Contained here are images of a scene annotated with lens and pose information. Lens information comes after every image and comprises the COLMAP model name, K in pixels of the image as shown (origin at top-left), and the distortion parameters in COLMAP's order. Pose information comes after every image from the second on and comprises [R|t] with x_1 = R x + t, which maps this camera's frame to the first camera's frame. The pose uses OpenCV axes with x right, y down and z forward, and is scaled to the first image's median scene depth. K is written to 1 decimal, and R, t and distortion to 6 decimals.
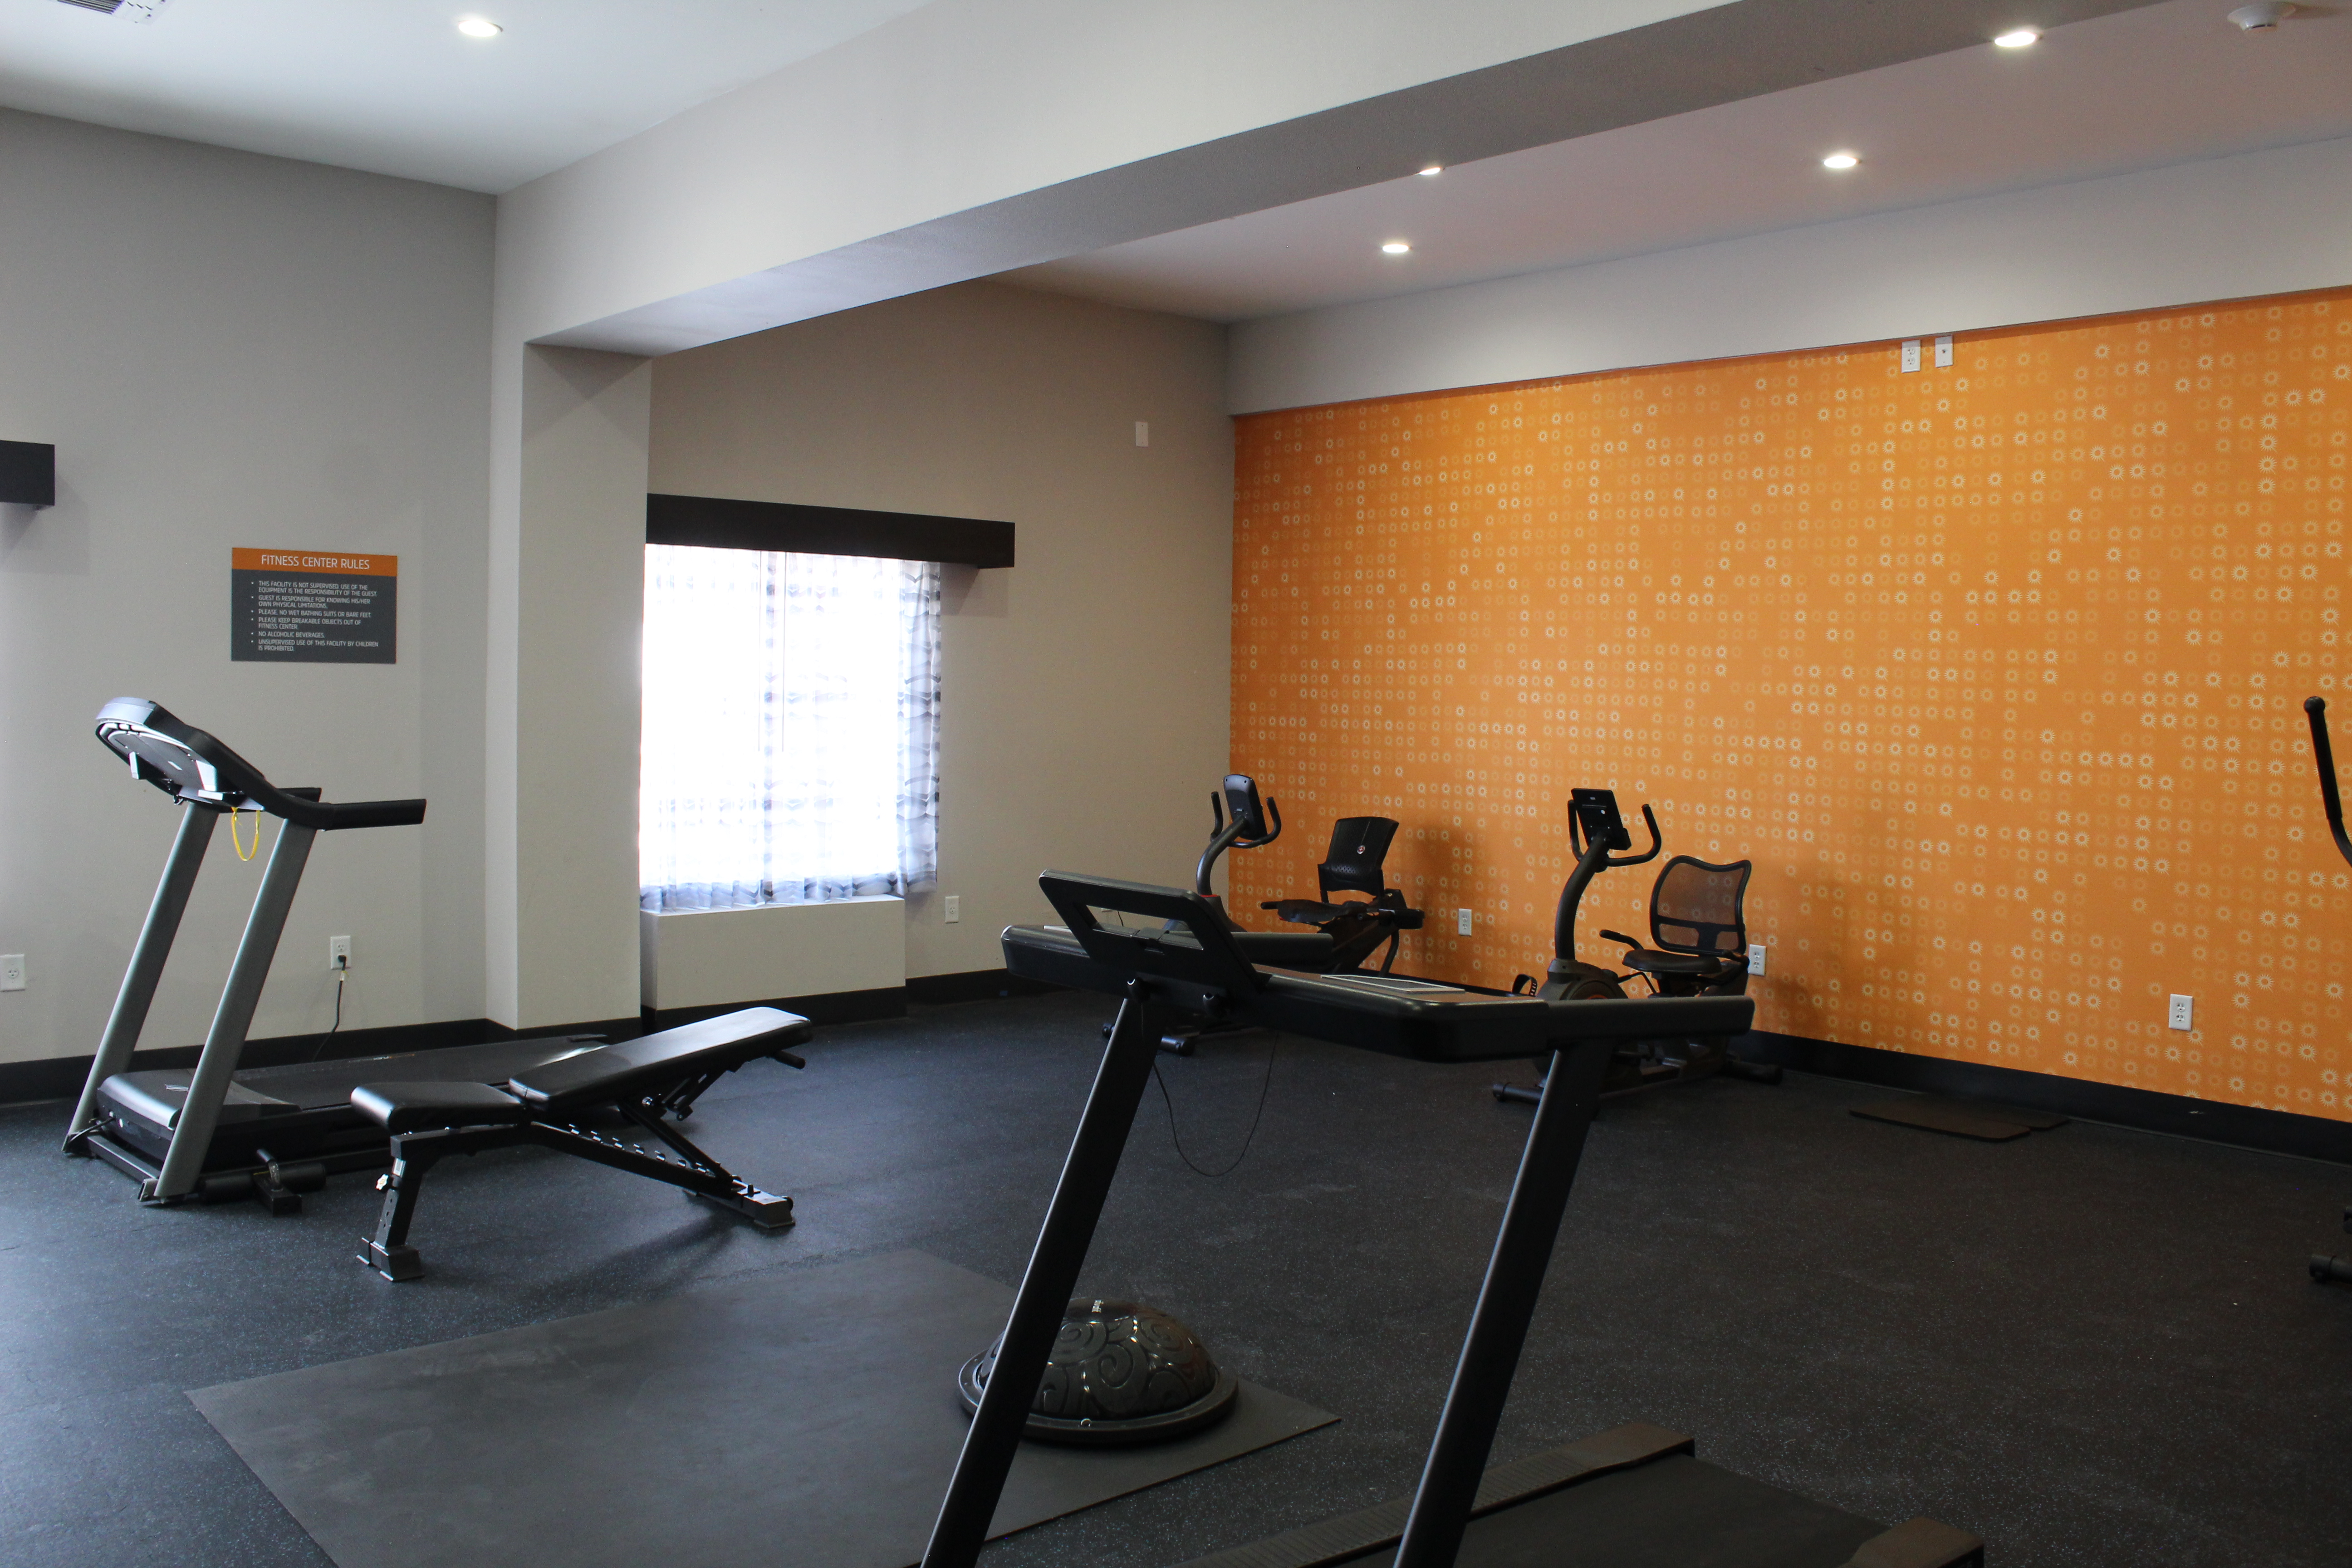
lens RADIAL K [[1960.4, 0, 1174.5], [0, 1960.4, 608.9], [0, 0, 1]] dist [-0.166381, -0.005198]
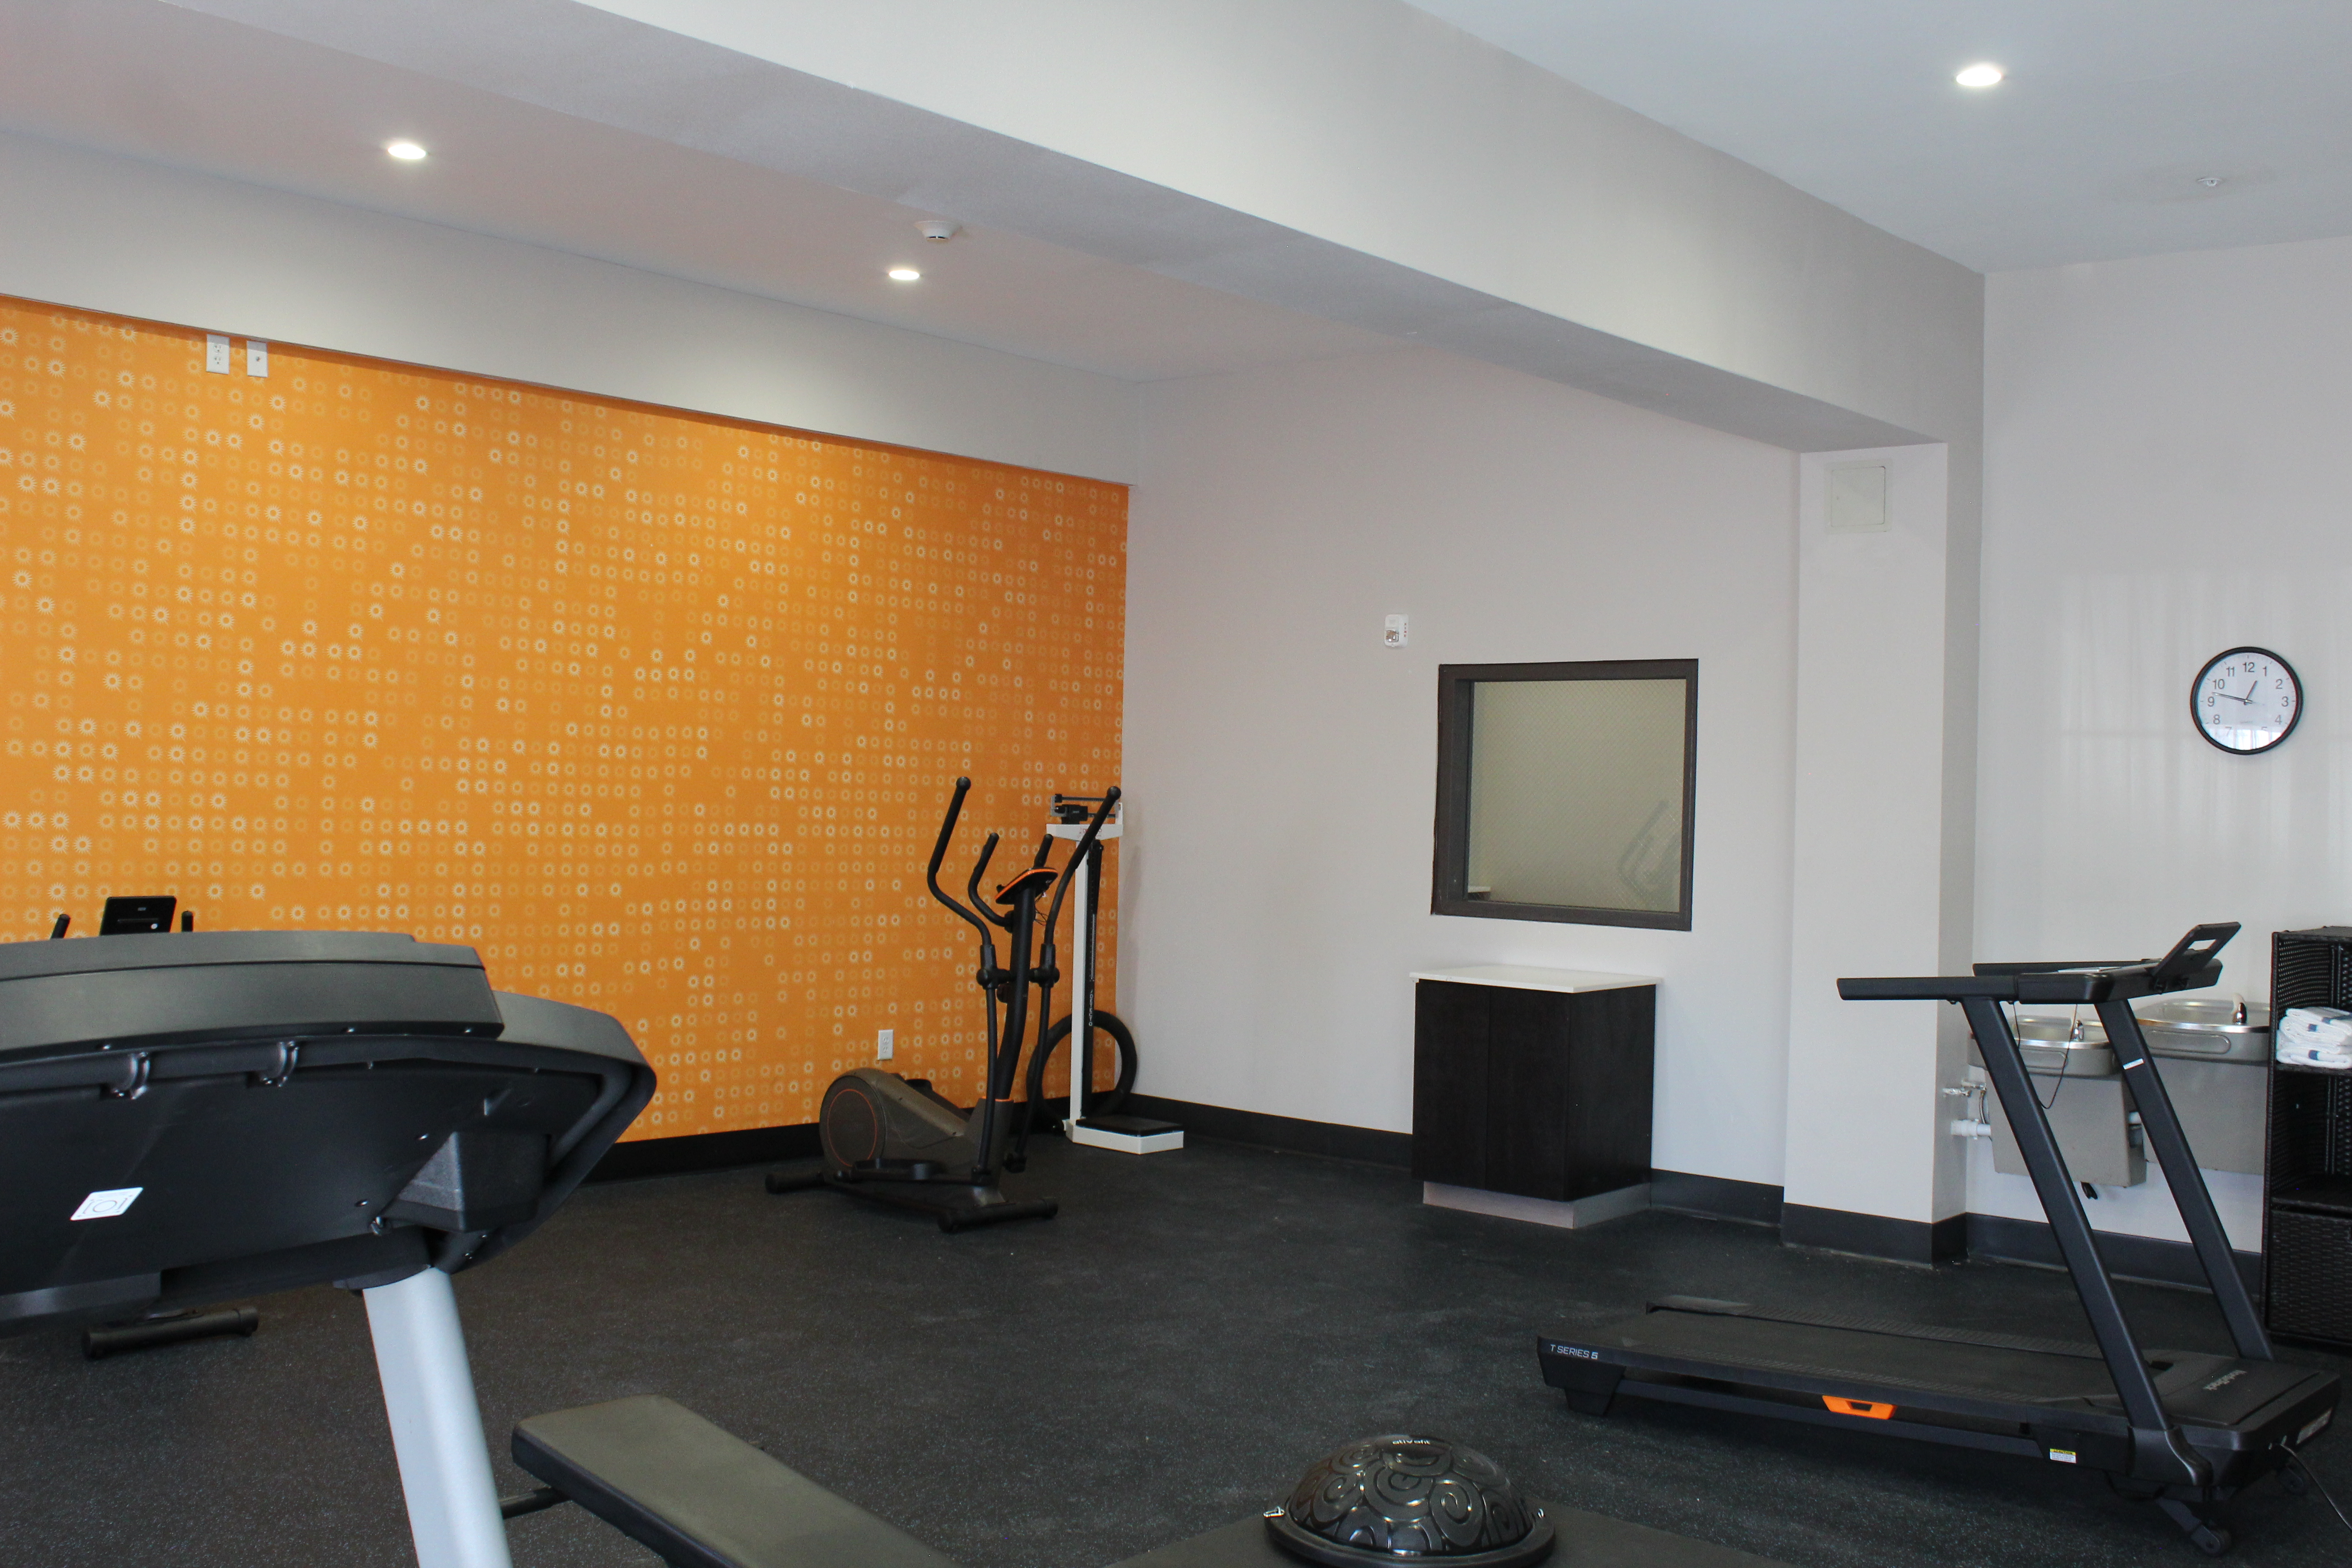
lens RADIAL K [[2122.1, 0, 1175.4], [0, 2122.1, 612.6], [0, 0, 1]] dist [-0.012113, -0.244052]
pose [[-0.141058, 0.045870, 0.988938, -0.626820], [-0.065734, 0.996288, -0.055587, 0.004780], [-0.987817, -0.072848, -0.137519, 0.759297]]
